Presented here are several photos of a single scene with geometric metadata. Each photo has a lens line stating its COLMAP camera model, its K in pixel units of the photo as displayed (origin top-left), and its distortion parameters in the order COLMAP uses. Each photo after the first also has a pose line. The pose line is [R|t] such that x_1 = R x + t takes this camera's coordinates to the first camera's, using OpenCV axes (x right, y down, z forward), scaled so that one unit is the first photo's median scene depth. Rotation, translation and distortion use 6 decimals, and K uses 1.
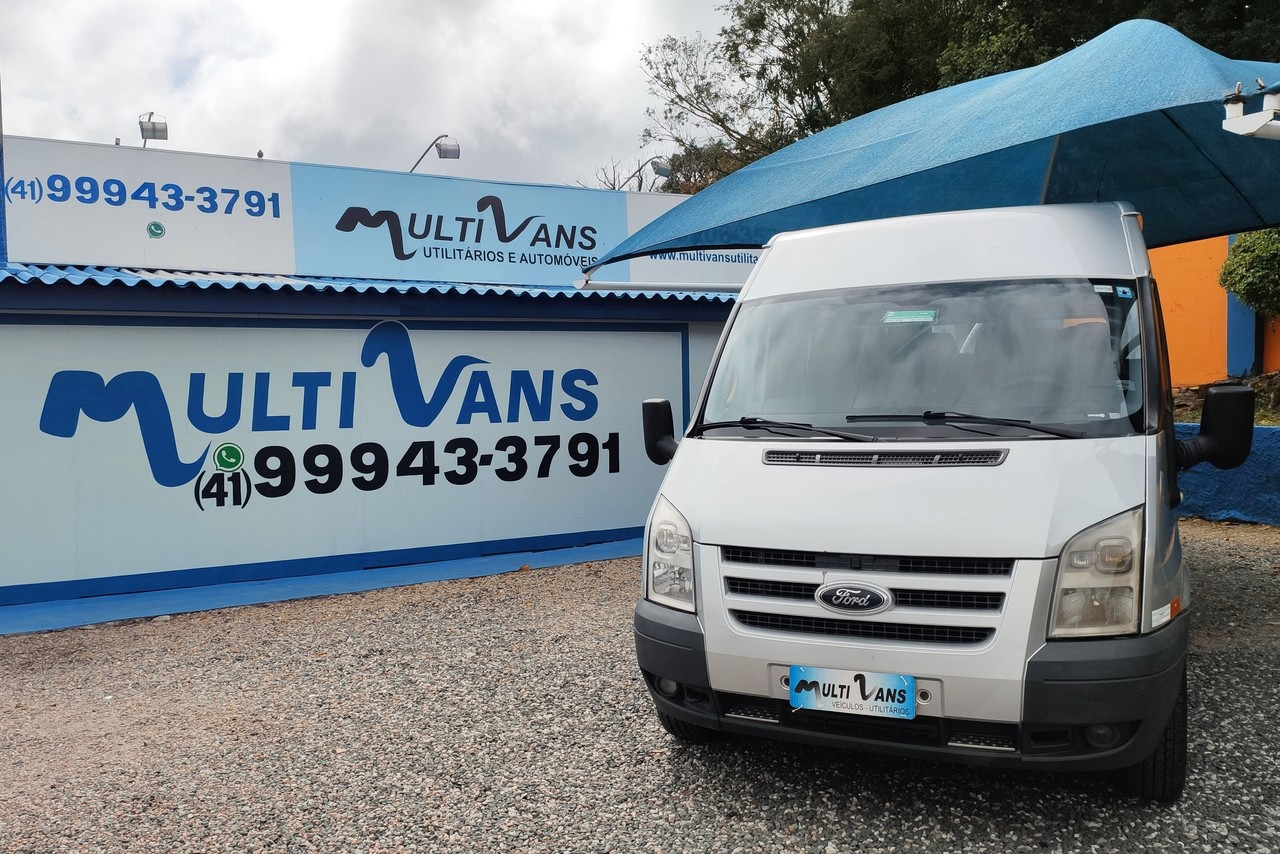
lens RADIAL K [[967.7, 0, 640.0], [0, 967.7, 427.0], [0, 0, 1]] dist [0.069848, -0.087528]
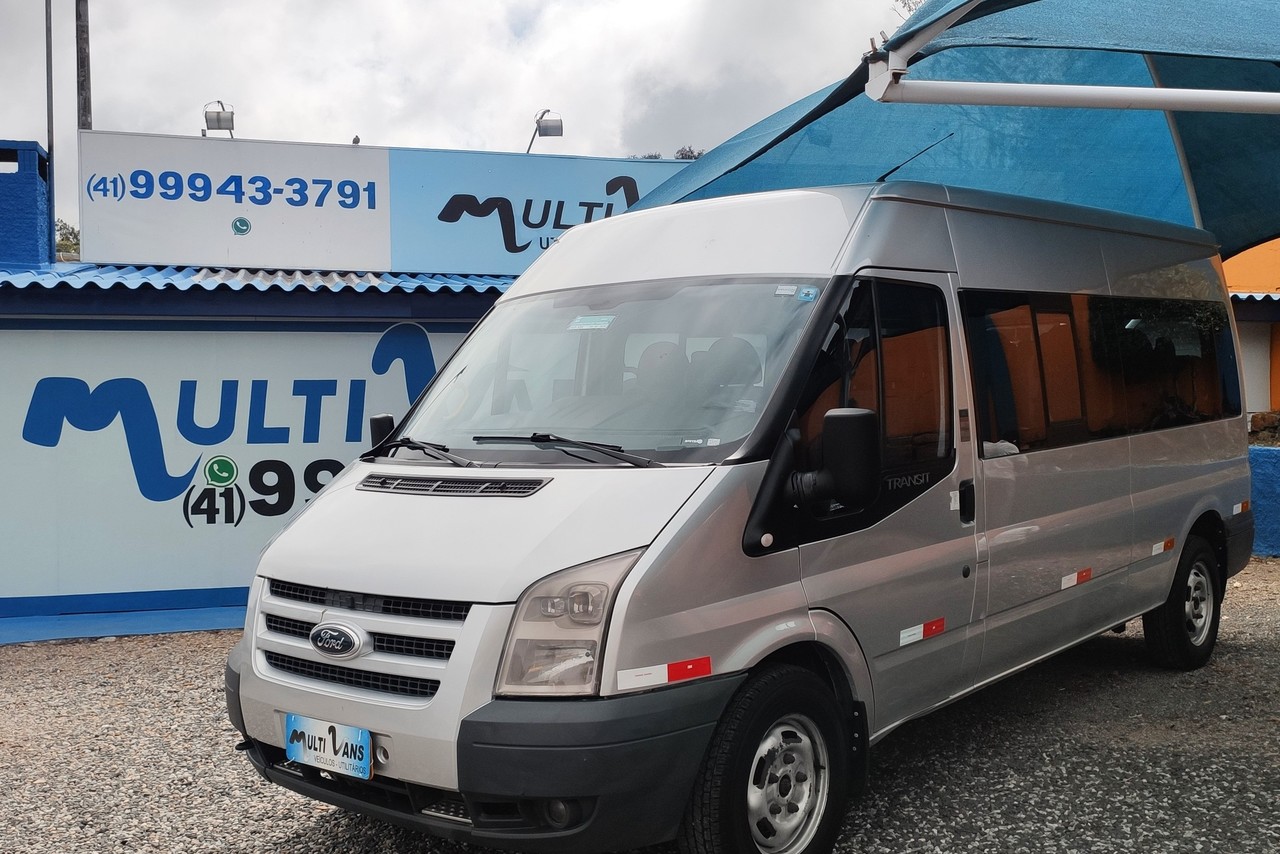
lens RADIAL K [[1155.0, 0, 640.0], [0, 1155.0, 427.0], [0, 0, 1]] dist [0.021443, -0.006128]
pose [[0.979042, 0.014829, -0.203118, 0.181651], [-0.018044, 0.999739, -0.013986, -0.002590], [0.202858, 0.017358, 0.979054, 0.003666]]
